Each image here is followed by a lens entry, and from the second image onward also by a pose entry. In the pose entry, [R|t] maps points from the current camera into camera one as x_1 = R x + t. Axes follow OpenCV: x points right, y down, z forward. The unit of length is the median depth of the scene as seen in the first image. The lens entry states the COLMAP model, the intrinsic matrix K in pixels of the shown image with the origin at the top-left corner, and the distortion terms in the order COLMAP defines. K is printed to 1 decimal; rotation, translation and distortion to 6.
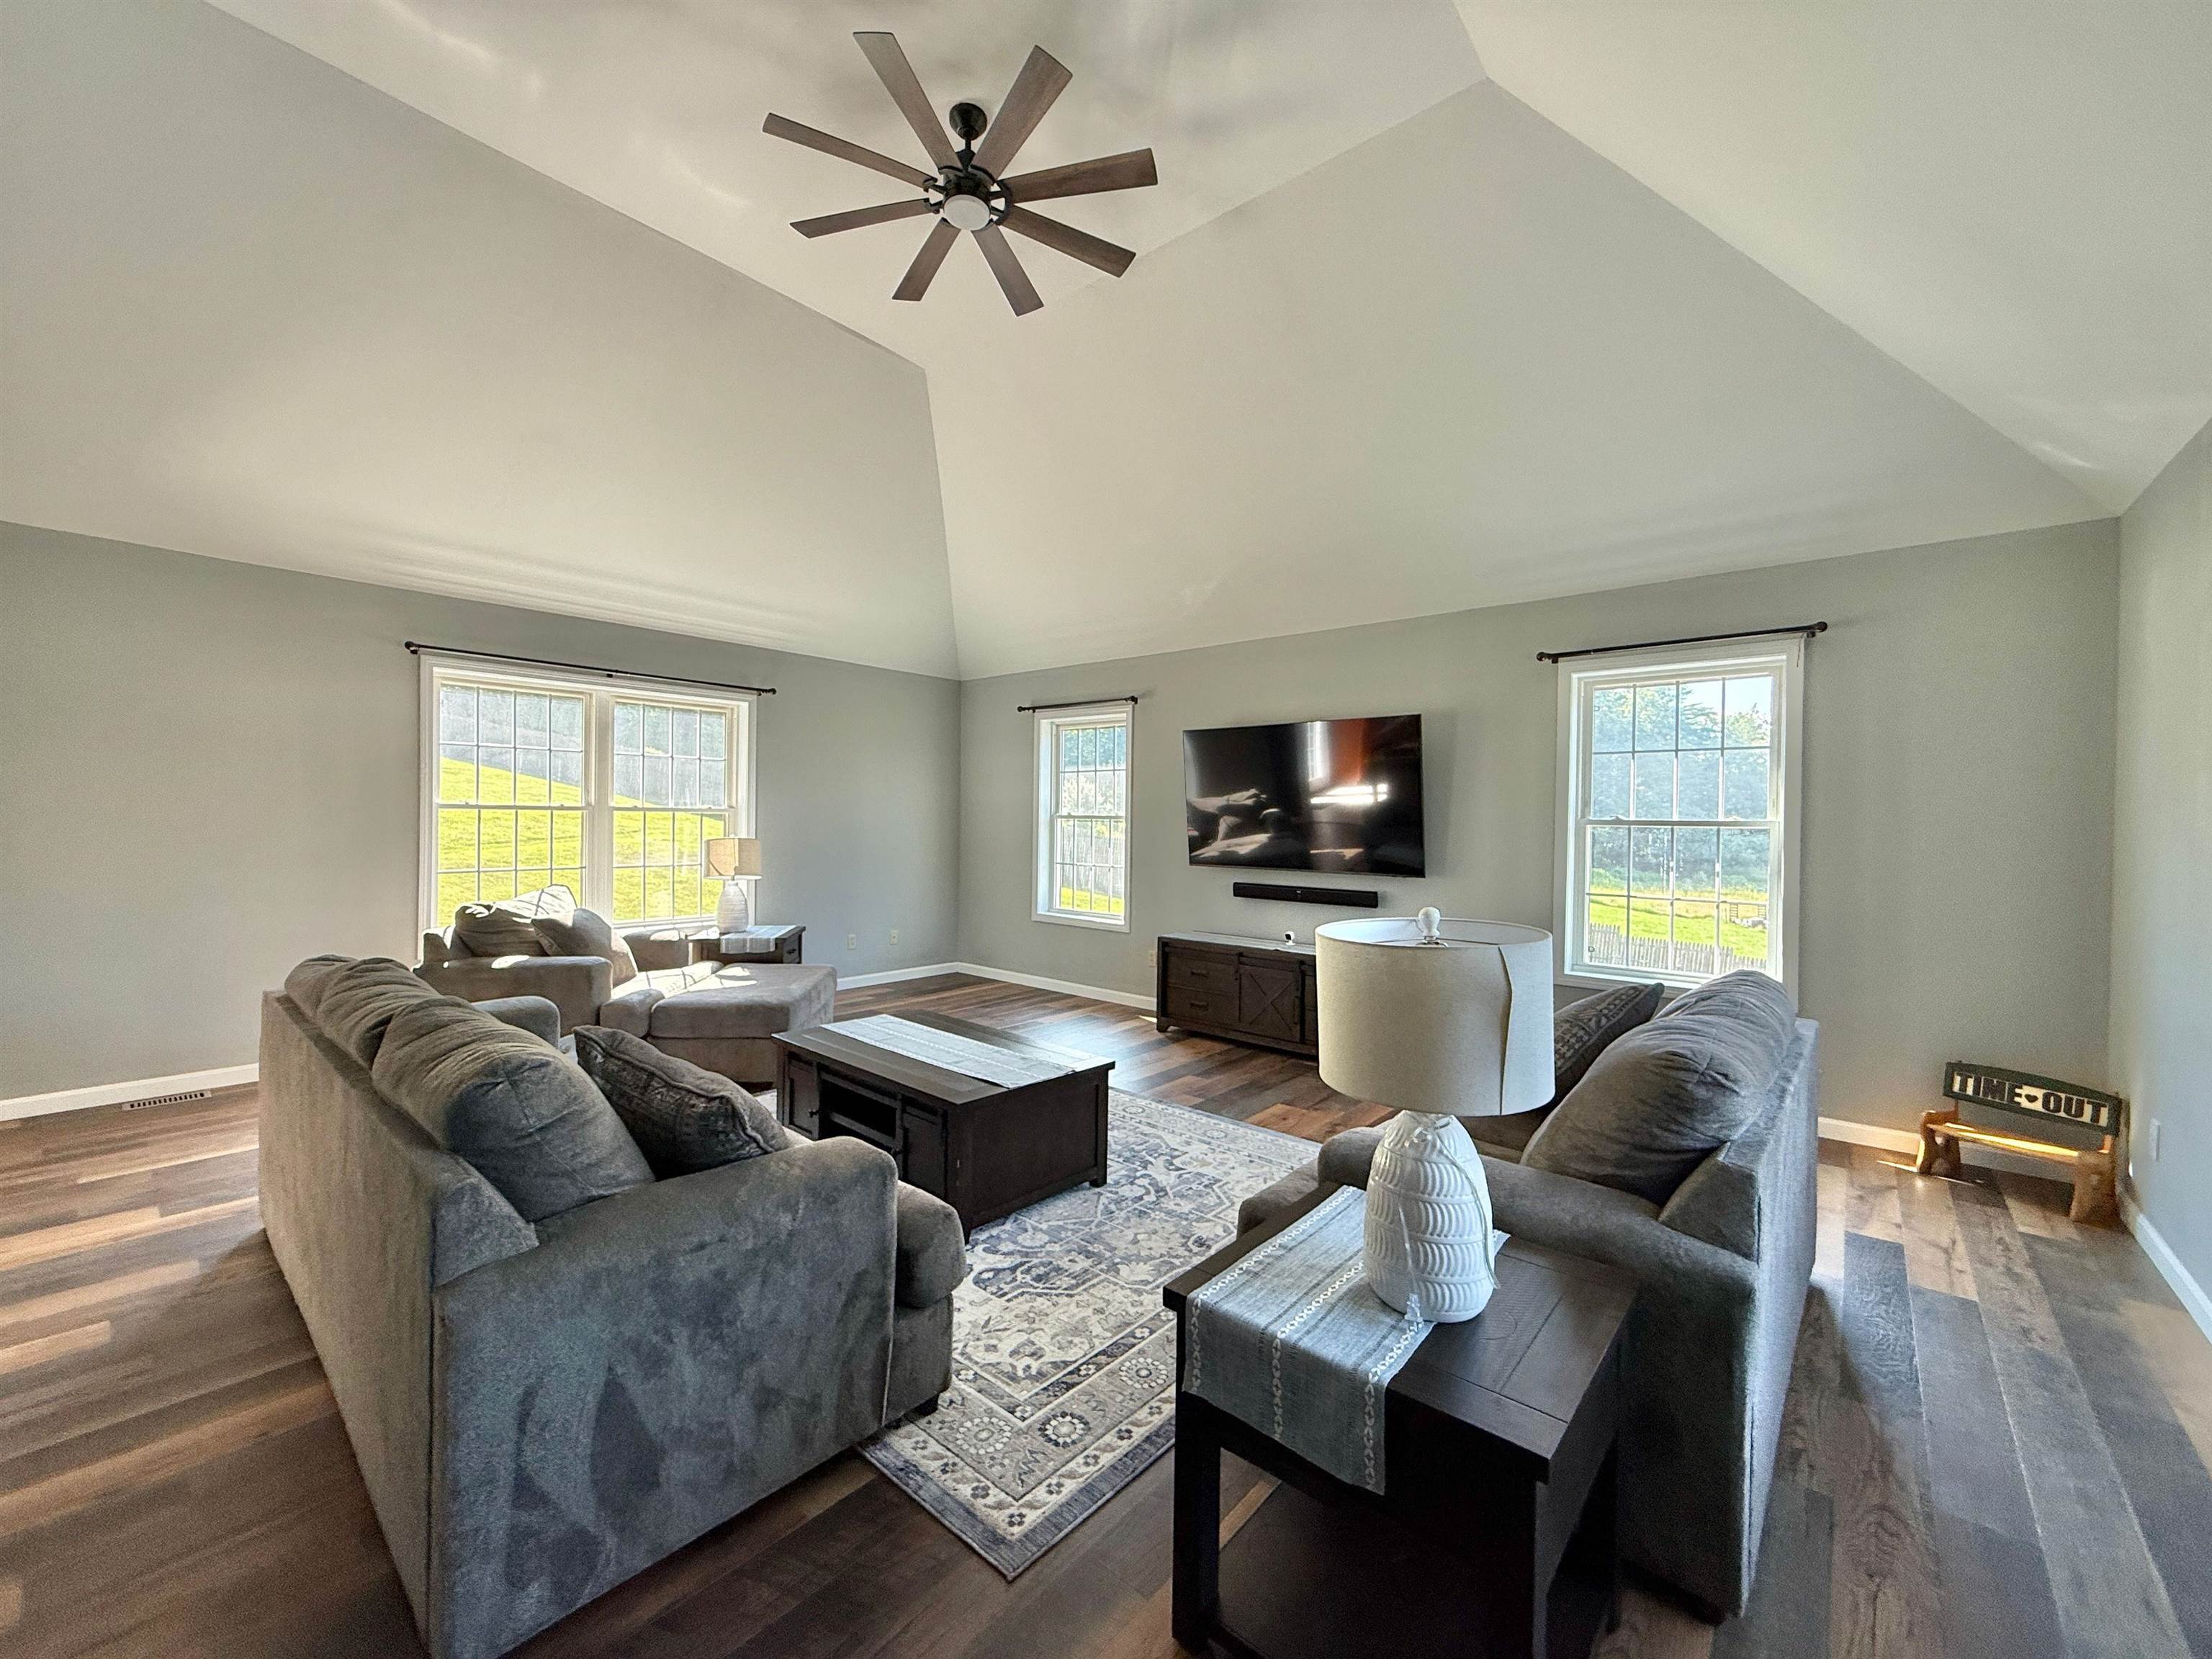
lens RADIAL K [[883.3, 0, 1095.2], [0, 883.3, 829.0], [0, 0, 1]] dist [0.000509, 0.000063]
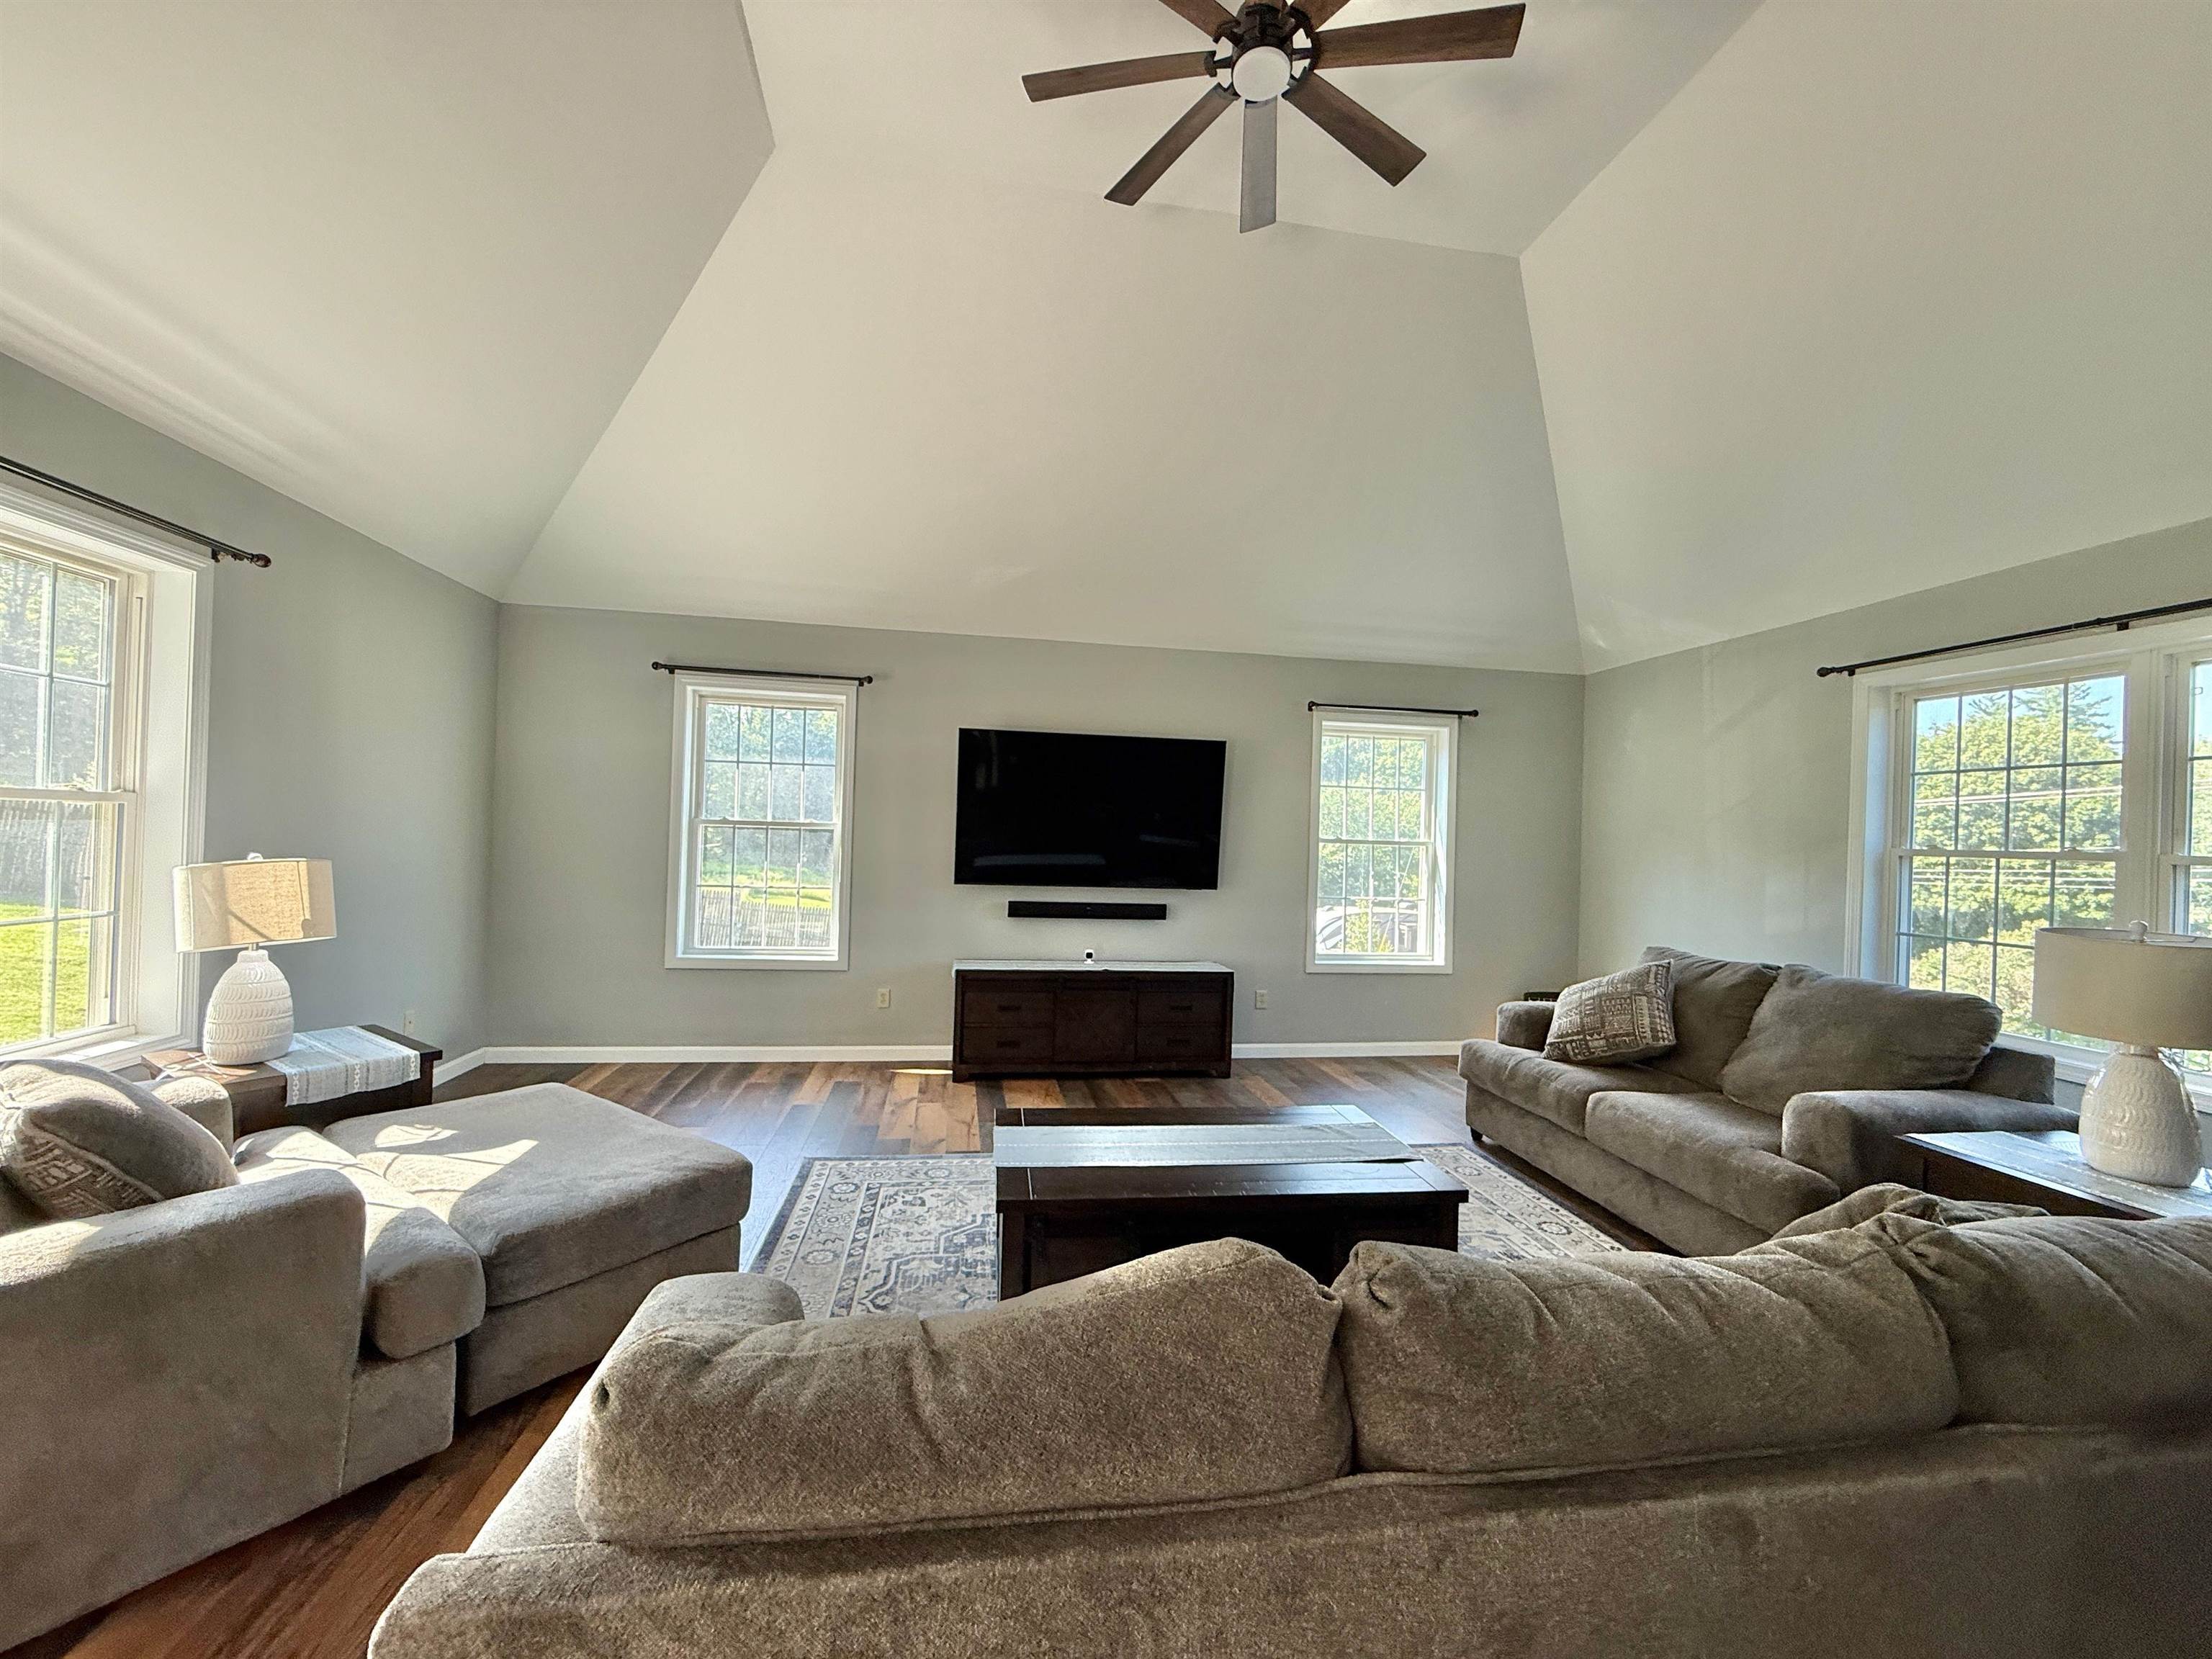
lens RADIAL K [[873.0, 0, 1099.1], [0, 873.0, 835.4], [0, 0, 1]] dist [-0.000523, 0.000032]
pose [[0.642654, 0.009539, 0.766097, -0.639649], [-0.014102, 0.999900, -0.000620, -0.011001], [-0.766026, -0.010405, 0.642725, 0.475136]]
